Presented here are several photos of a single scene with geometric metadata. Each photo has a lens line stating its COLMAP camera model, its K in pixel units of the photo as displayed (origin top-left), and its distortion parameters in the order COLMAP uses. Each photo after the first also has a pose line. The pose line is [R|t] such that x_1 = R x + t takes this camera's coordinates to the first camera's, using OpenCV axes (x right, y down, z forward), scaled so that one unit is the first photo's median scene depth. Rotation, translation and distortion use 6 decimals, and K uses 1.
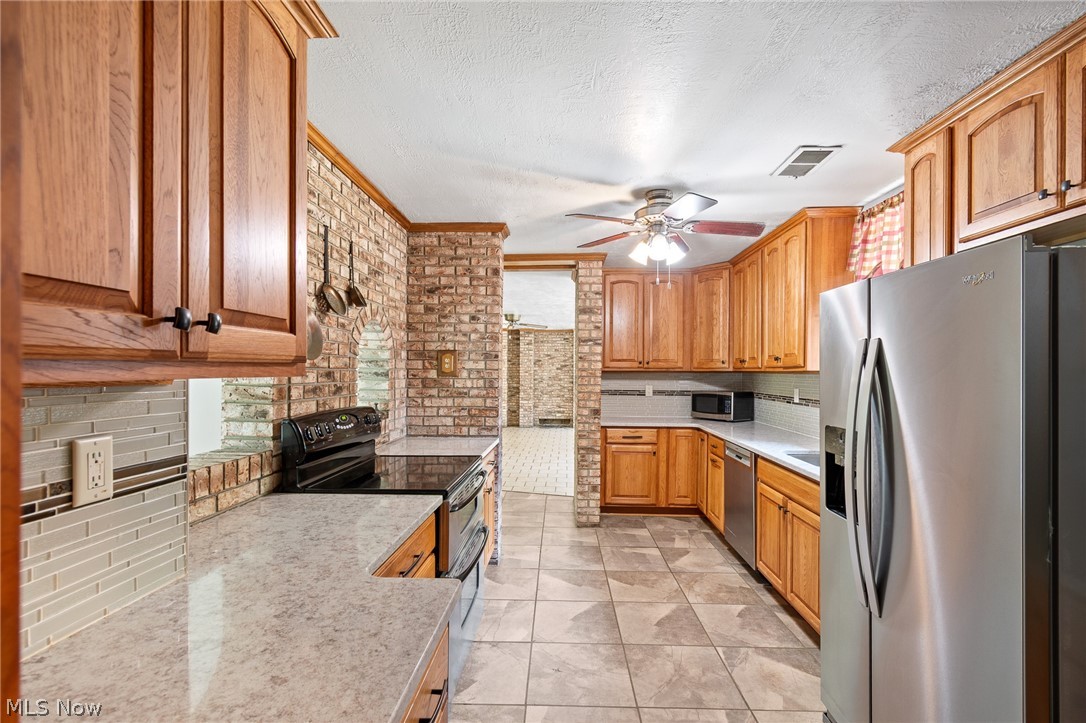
lens RADIAL K [[486.5, 0, 553.5], [0, 486.5, 370.9], [0, 0, 1]] dist [0.001163, 0.000183]
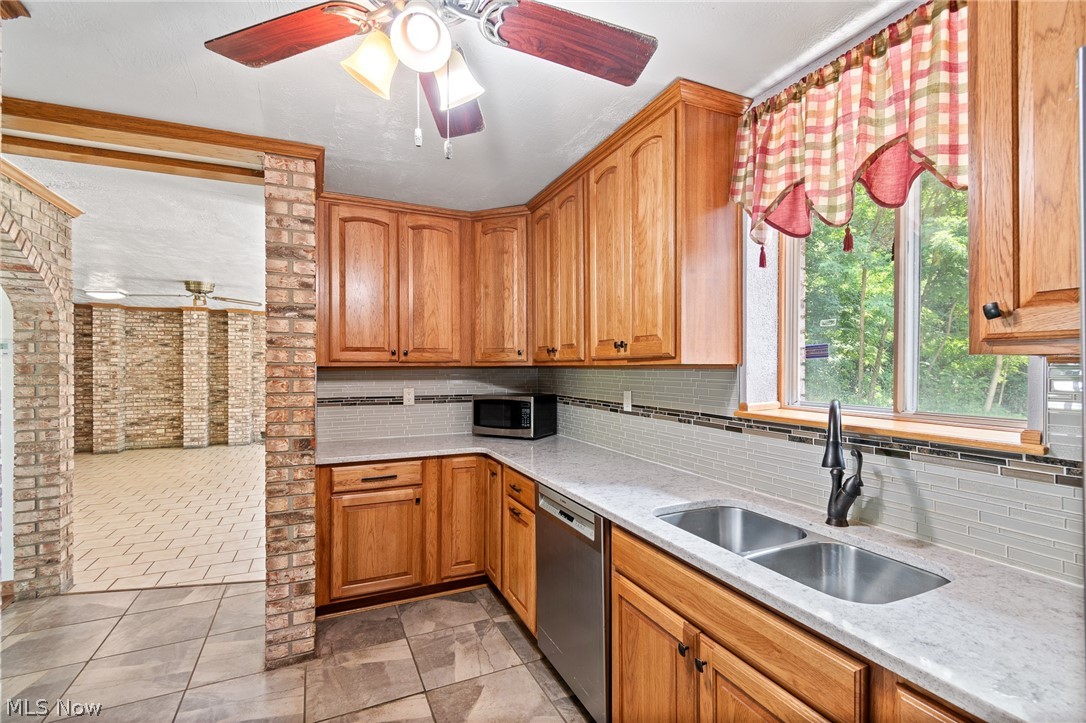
lens RADIAL K [[486.5, 0, 553.5], [0, 486.5, 370.9], [0, 0, 1]] dist [0.001163, 0.000183]
pose [[0.889892, -0.011175, 0.456035, 0.087028], [0.006630, 0.999911, 0.011563, -0.000060], [-0.456124, -0.007267, 0.889887, 0.401059]]
